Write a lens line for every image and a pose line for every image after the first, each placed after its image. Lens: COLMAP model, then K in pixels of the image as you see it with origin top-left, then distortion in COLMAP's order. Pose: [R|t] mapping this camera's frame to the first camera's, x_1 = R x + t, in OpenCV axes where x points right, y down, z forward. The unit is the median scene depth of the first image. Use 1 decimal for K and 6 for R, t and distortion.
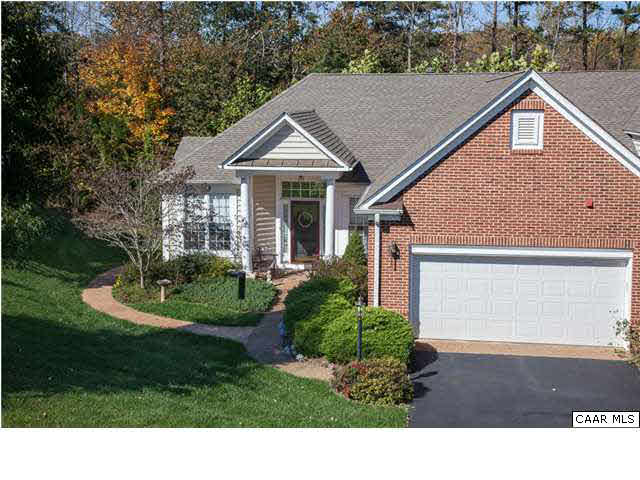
lens RADIAL K [[859.3, 0, 320.0], [0, 859.3, 217.6], [0, 0, 1]] dist [0.106980, 0.050288]
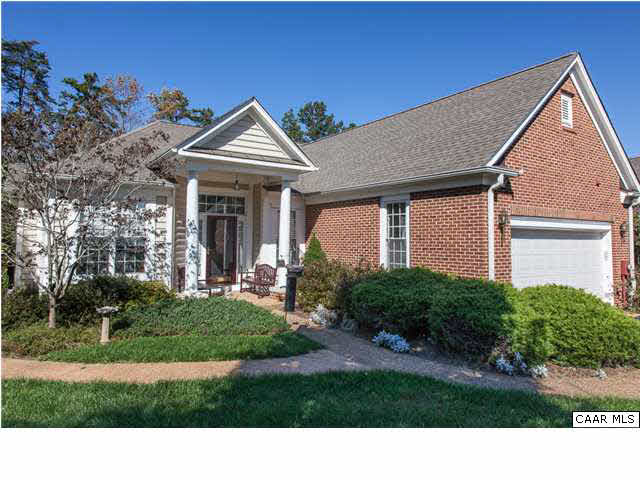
lens RADIAL K [[417.5, 0, 320.5], [0, 417.5, 218.5], [0, 0, 1]] dist [-0.003105, -0.001383]
pose [[0.751634, 0.037813, 0.658496, -0.258968], [0.083072, 0.984978, -0.151382, 0.066513], [-0.654329, 0.168487, 0.737202, 0.655499]]
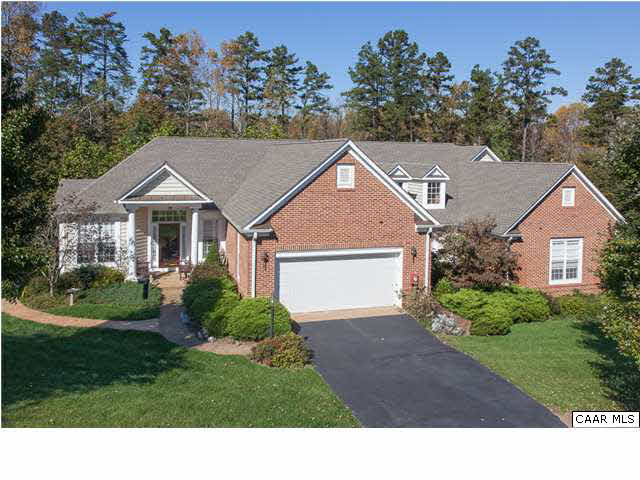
lens RADIAL K [[516.8, 0, 319.2], [0, 516.8, 178.9], [0, 0, 1]] dist [0.003534, 0.000361]
pose [[0.913748, -0.004853, 0.406252, -0.153472], [0.040132, 0.996117, -0.078366, -0.017476], [-0.404294, 0.087910, 0.910395, 0.111306]]
